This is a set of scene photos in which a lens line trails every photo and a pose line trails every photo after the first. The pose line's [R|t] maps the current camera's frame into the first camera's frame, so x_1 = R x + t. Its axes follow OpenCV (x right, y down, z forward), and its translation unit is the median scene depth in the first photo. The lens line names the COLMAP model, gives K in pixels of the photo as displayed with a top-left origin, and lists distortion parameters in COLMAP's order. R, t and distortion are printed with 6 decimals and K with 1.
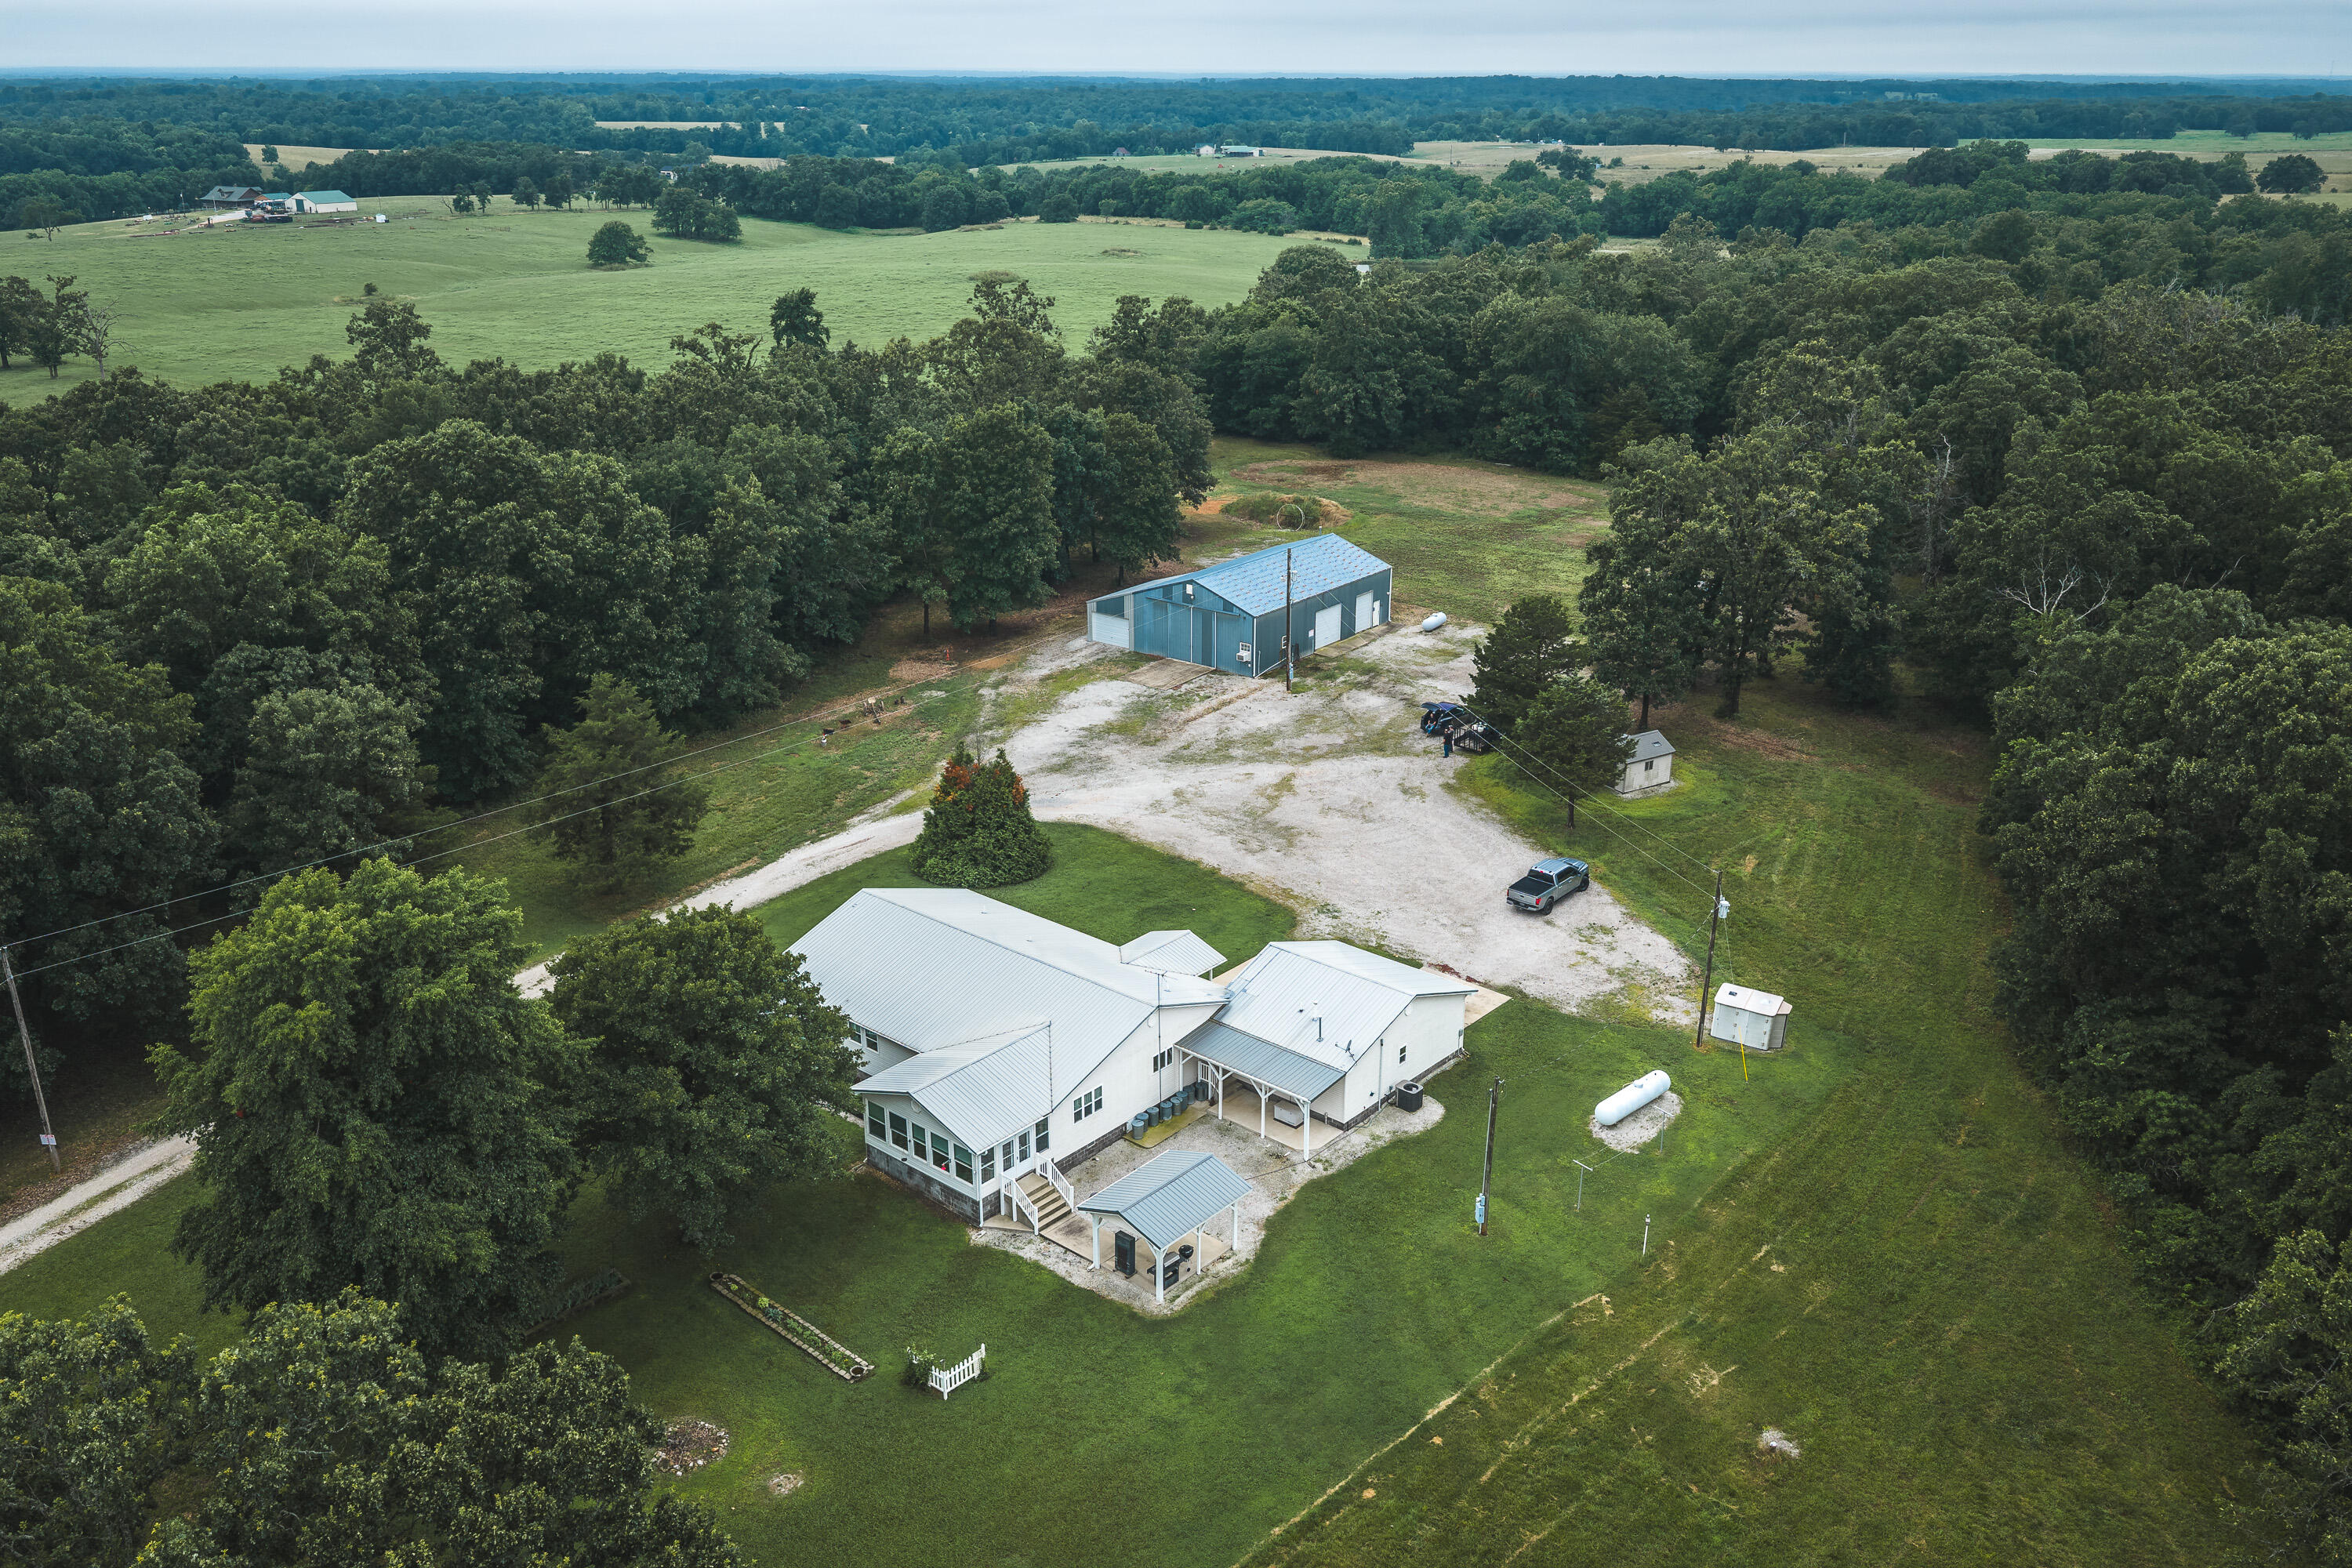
lens RADIAL K [[1845.6, 0, 1176.0], [0, 1845.6, 784.0], [0, 0, 1]] dist [0.059797, -0.000417]
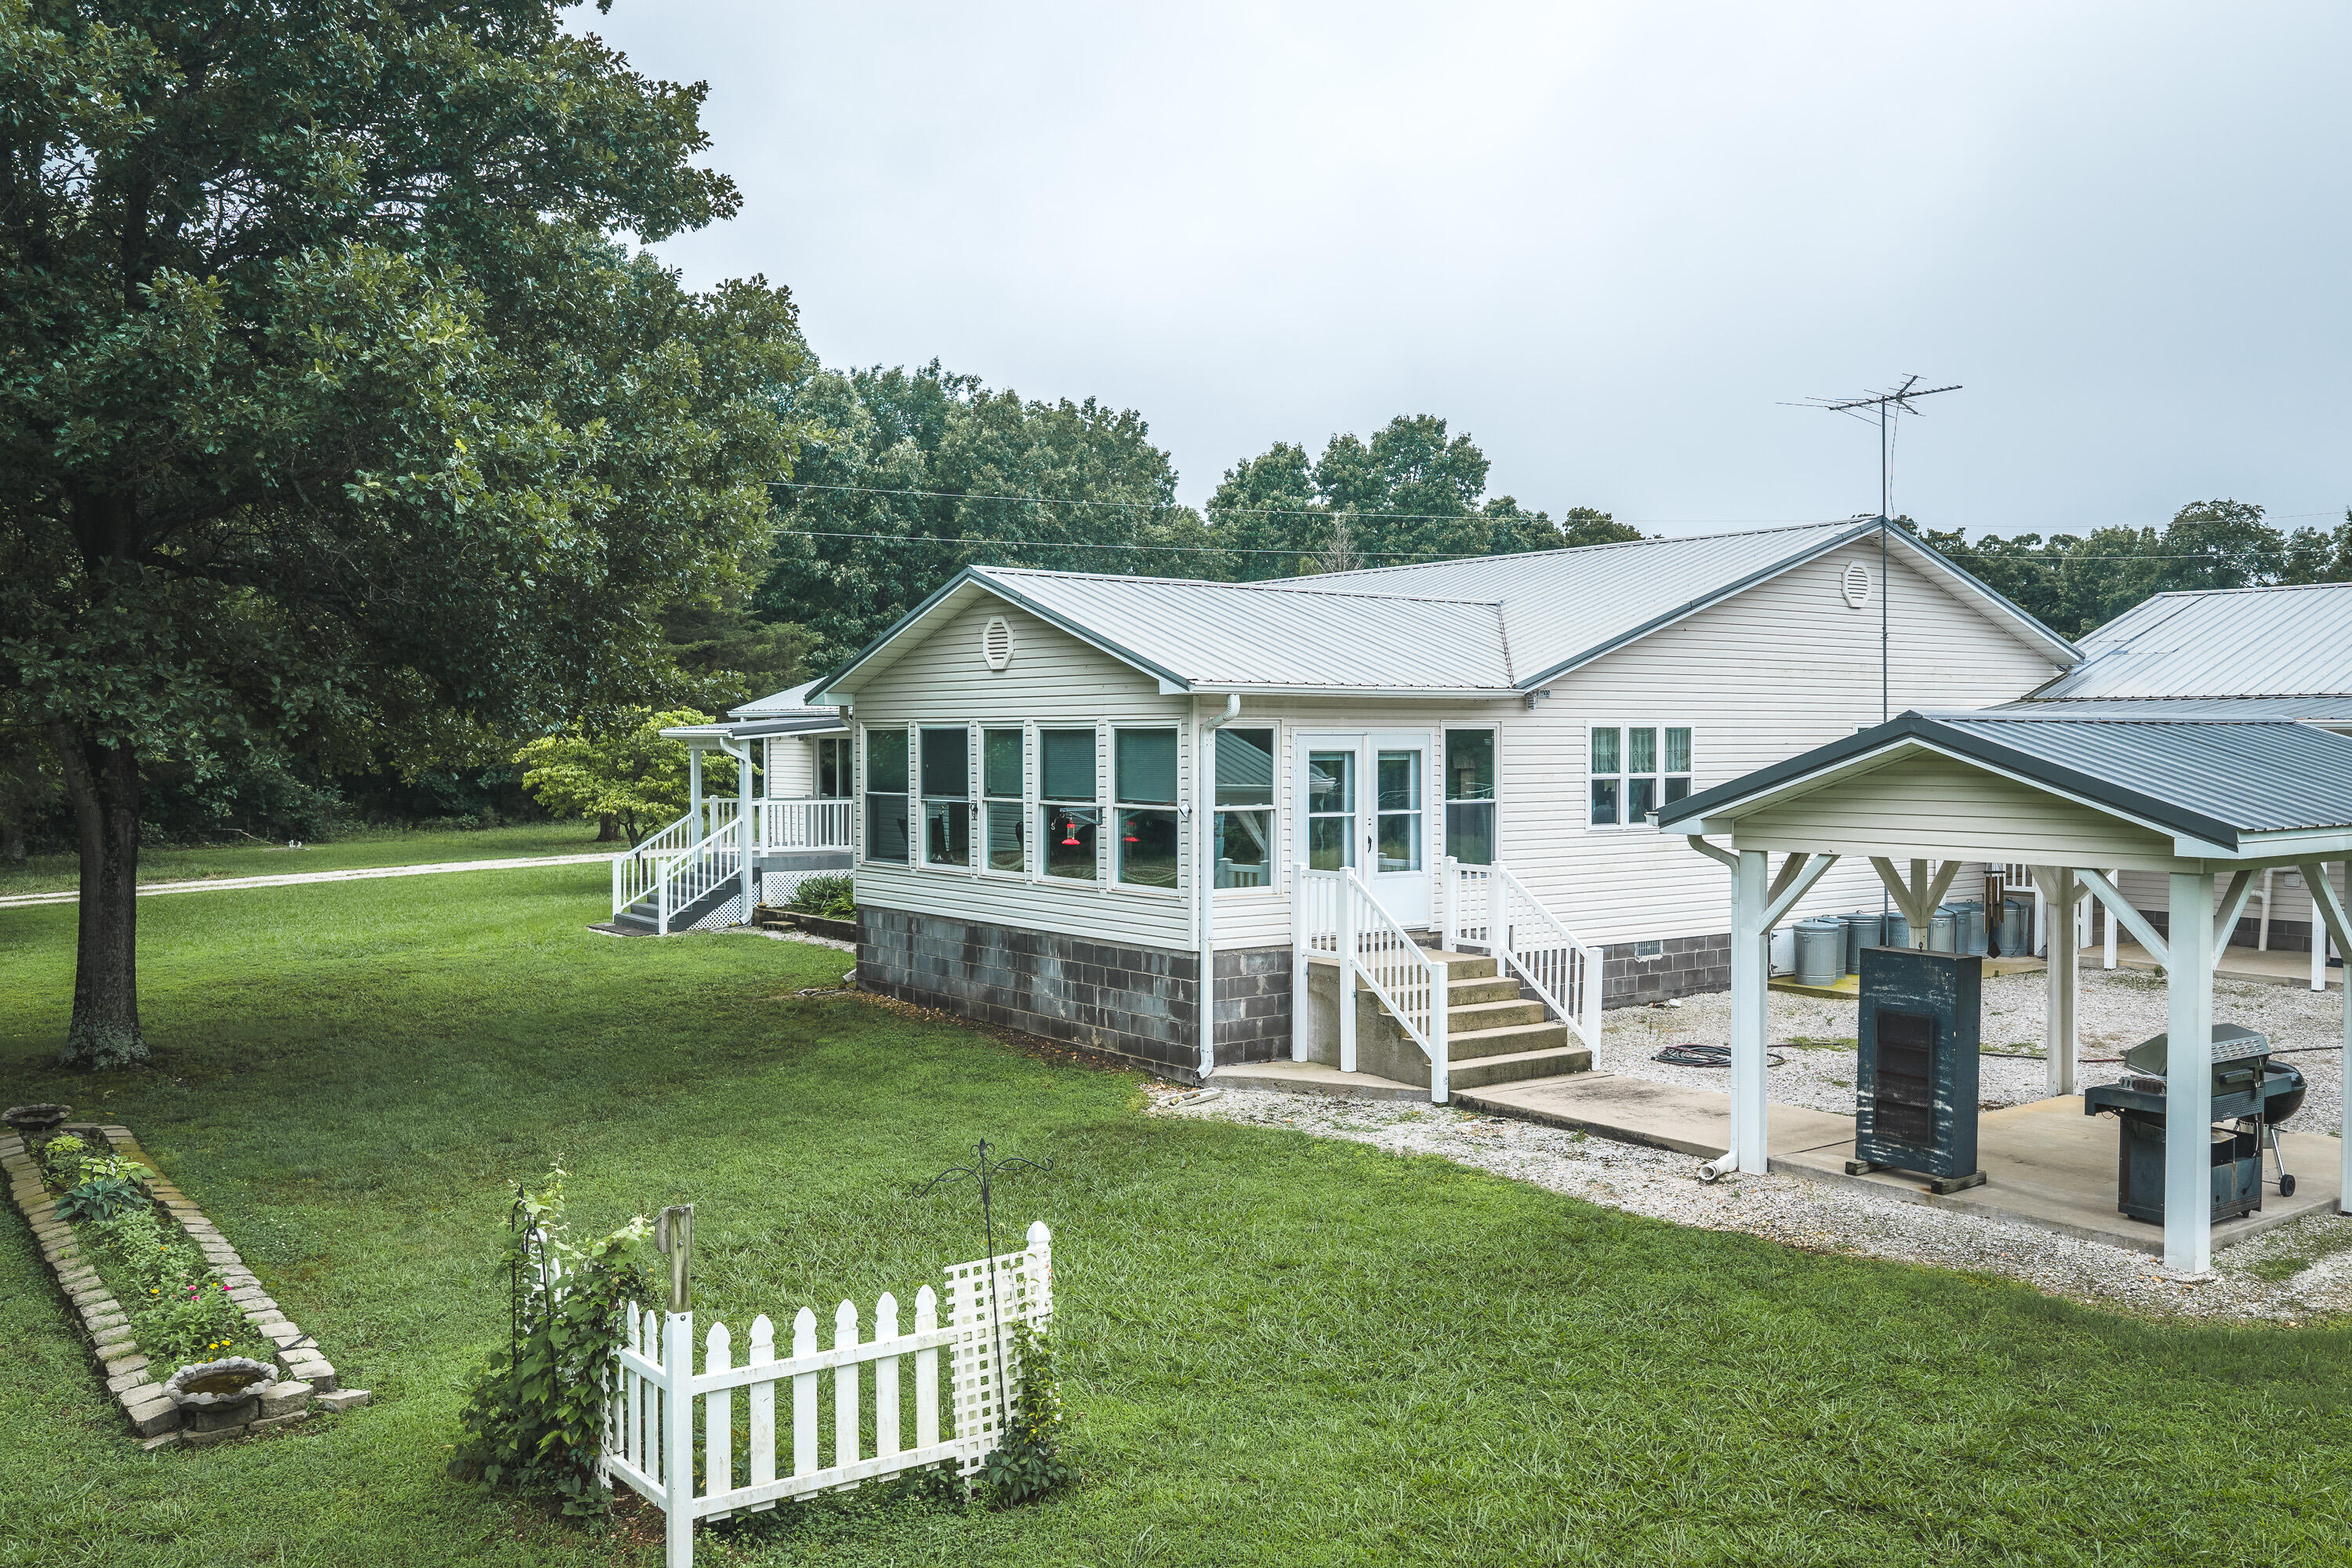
lens RADIAL K [[1845.6, 0, 1176.0], [0, 1845.6, 784.0], [0, 0, 1]] dist [0.059797, -0.000417]
pose [[0.975685, 0.001678, -0.219169, -0.039945], [-0.076207, 0.940177, -0.332053, 0.197099], [0.205500, 0.340682, 0.917445, 0.539448]]
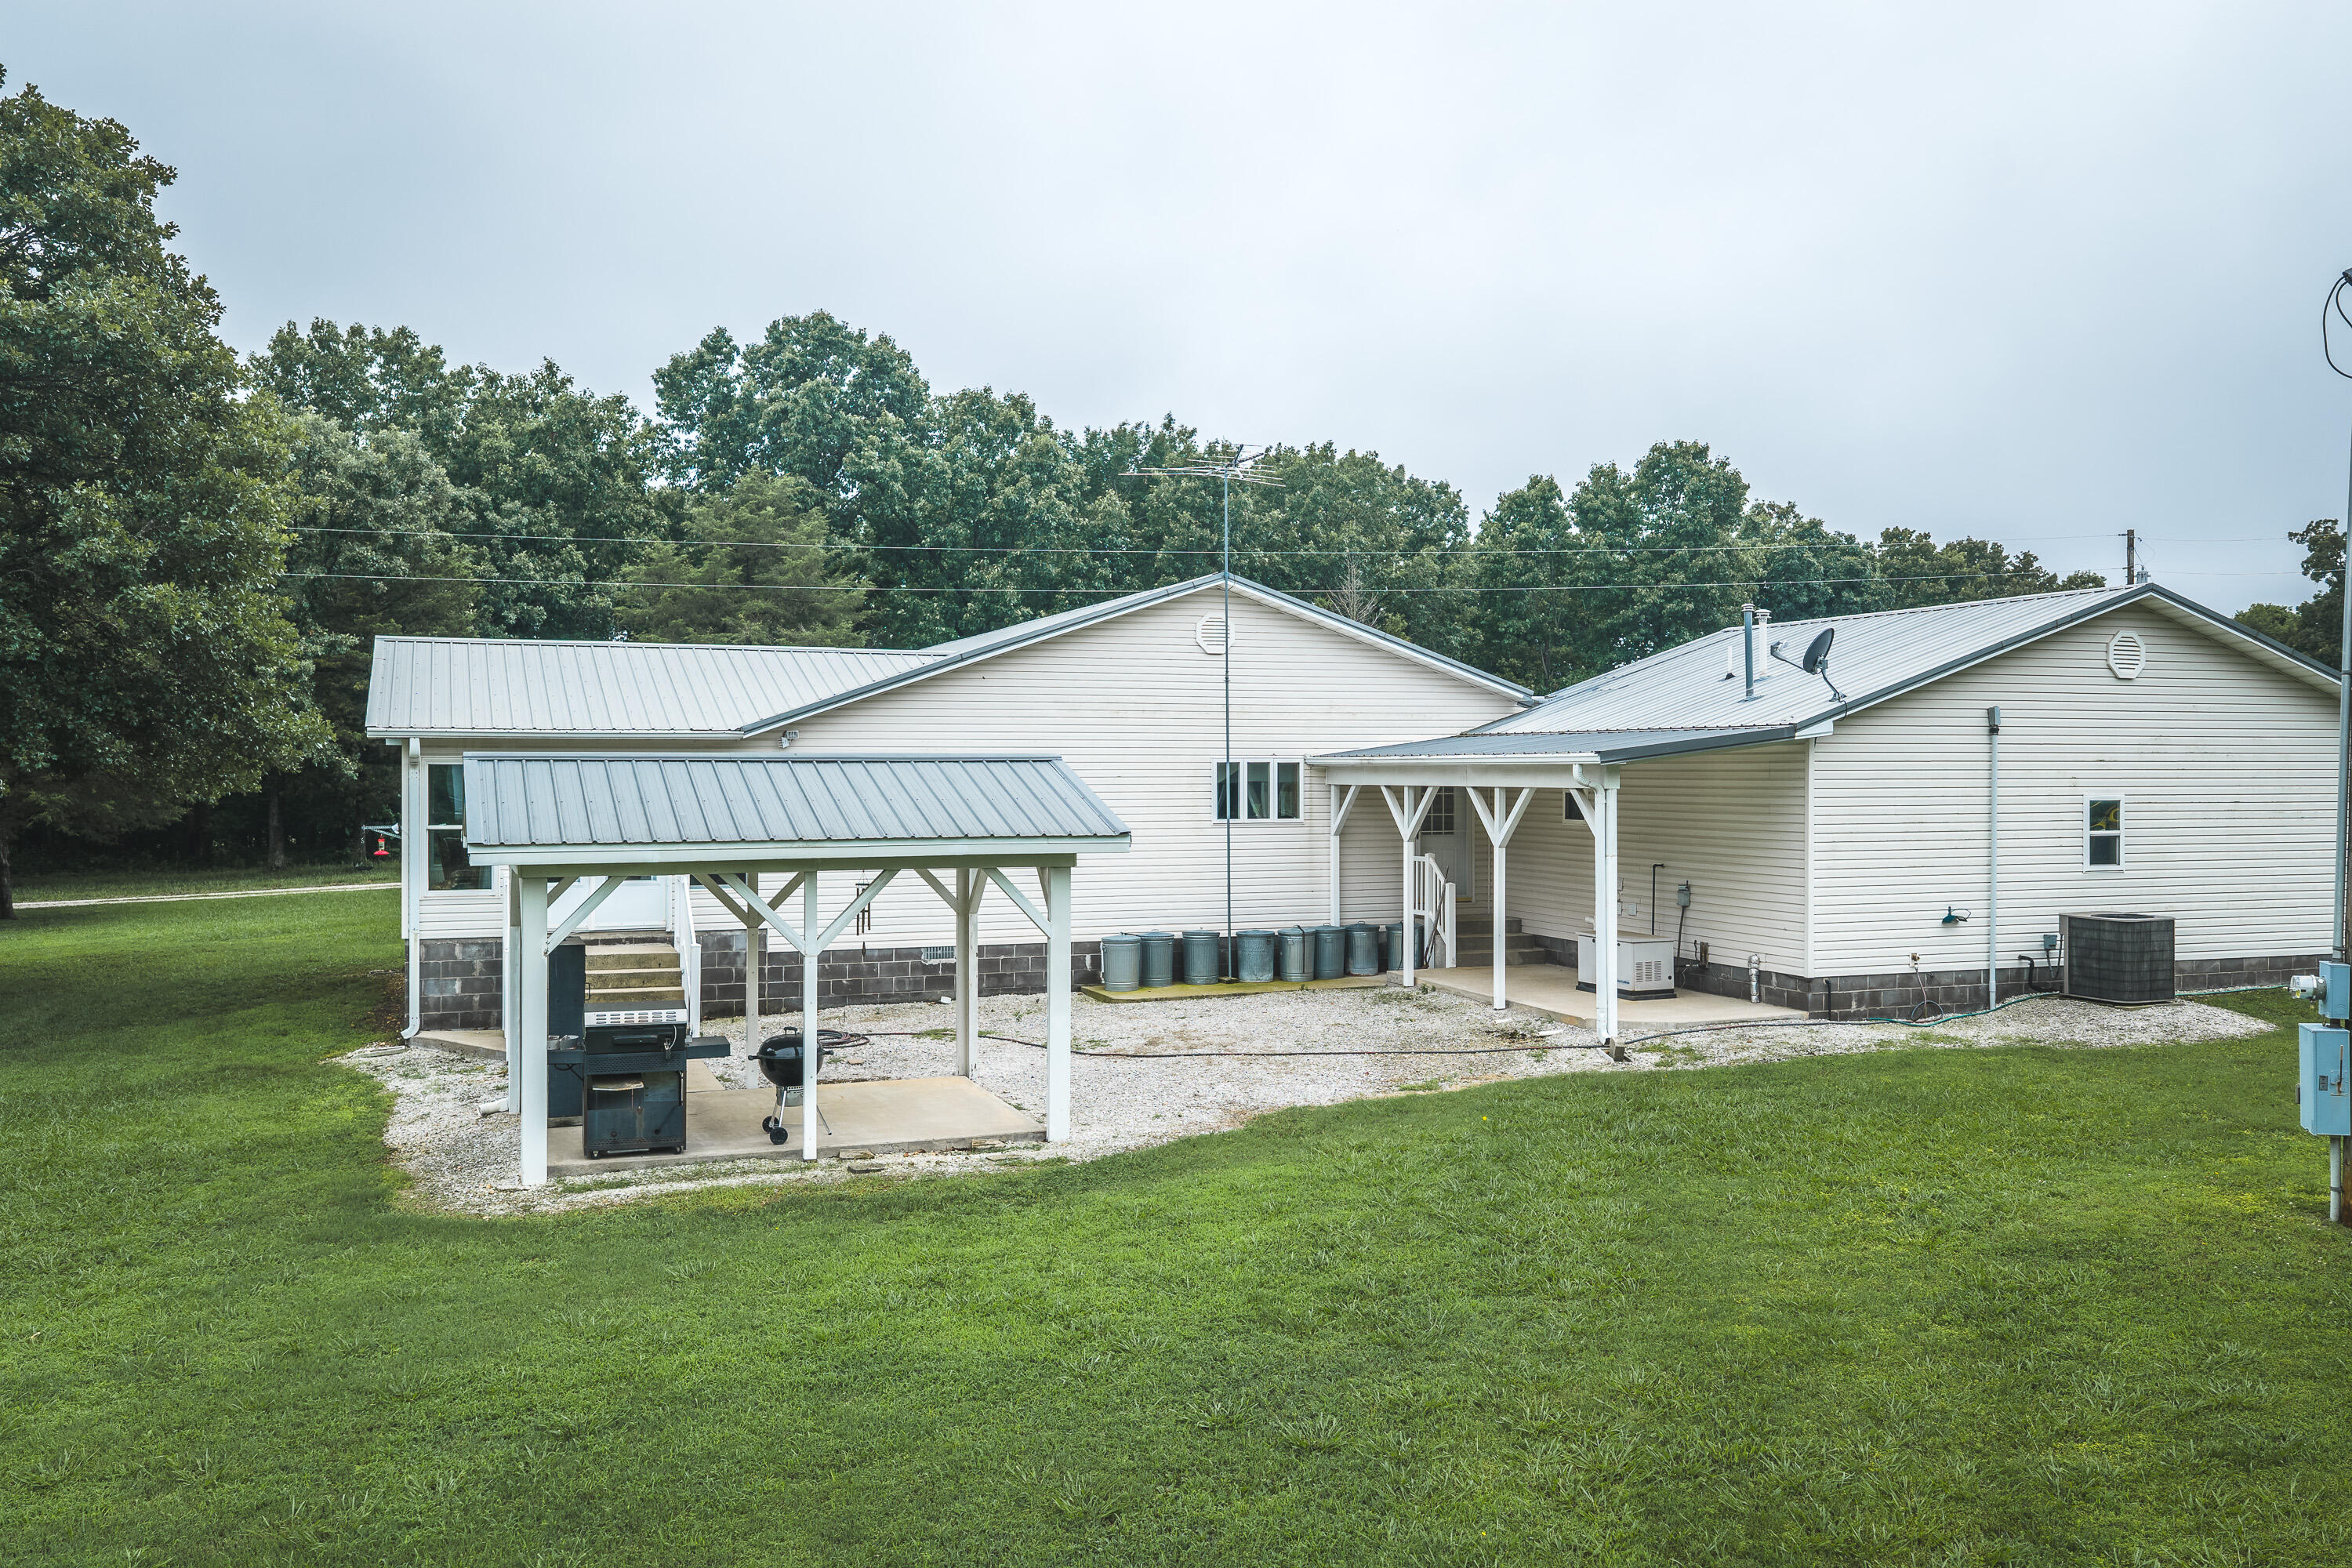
lens RADIAL K [[1845.6, 0, 1176.0], [0, 1845.6, 784.0], [0, 0, 1]] dist [0.059797, -0.000417]
pose [[0.876118, 0.001047, -0.482096, 0.108149], [-0.173099, 0.933998, -0.312546, 0.190783], [0.449949, 0.357277, 0.818473, 0.556068]]
